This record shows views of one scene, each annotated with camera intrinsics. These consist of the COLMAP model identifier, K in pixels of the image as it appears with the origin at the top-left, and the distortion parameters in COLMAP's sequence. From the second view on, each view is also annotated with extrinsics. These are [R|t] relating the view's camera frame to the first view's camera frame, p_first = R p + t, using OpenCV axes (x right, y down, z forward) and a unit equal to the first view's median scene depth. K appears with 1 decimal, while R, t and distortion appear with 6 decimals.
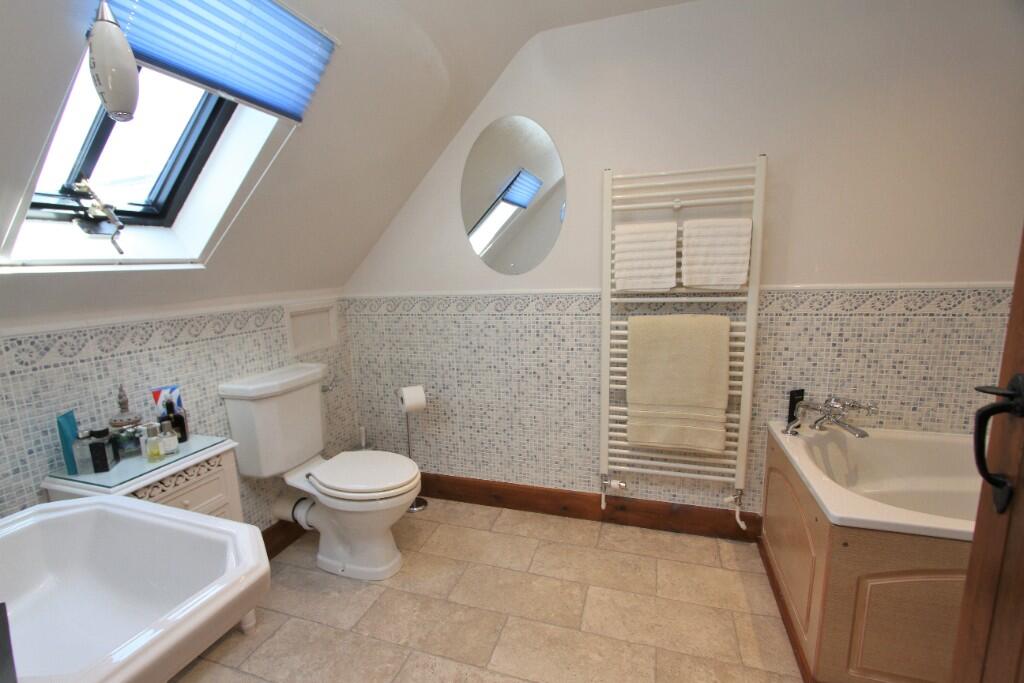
lens RADIAL K [[481.7, 0, 496.6], [0, 481.7, 347.0], [0, 0, 1]] dist [-0.000450, -0.000378]
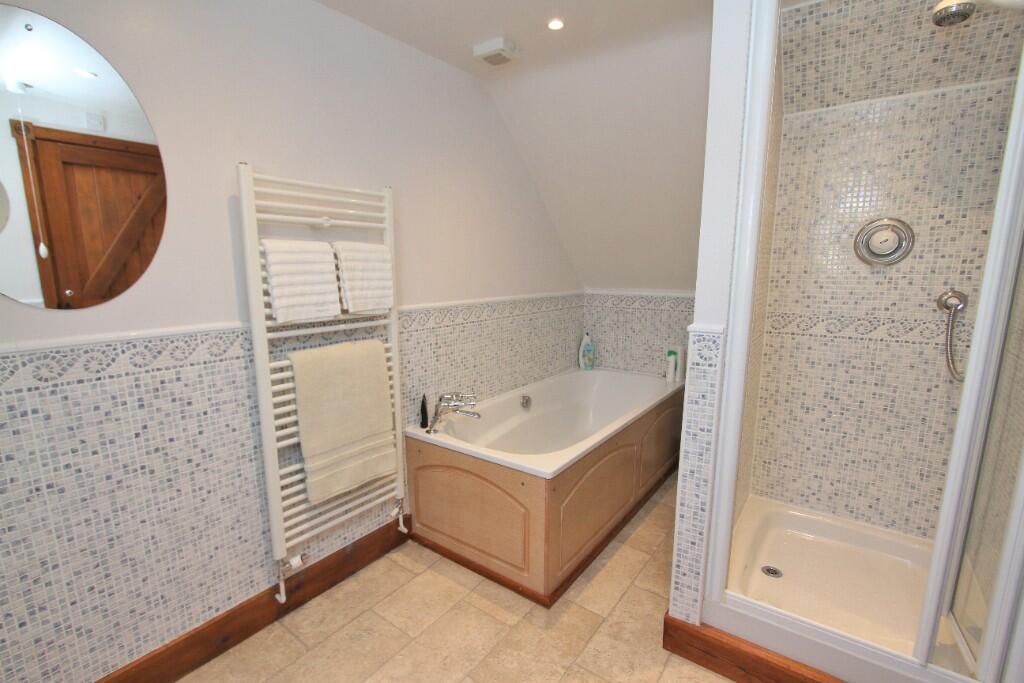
lens RADIAL K [[469.6, 0, 509.2], [0, 469.6, 349.2], [0, 0, 1]] dist [-0.003438, -0.000546]
pose [[0.312463, -0.135251, 0.940252, -0.348516], [0.147701, 0.984691, 0.092560, -0.089223], [-0.938377, 0.109955, 0.327657, 0.394174]]
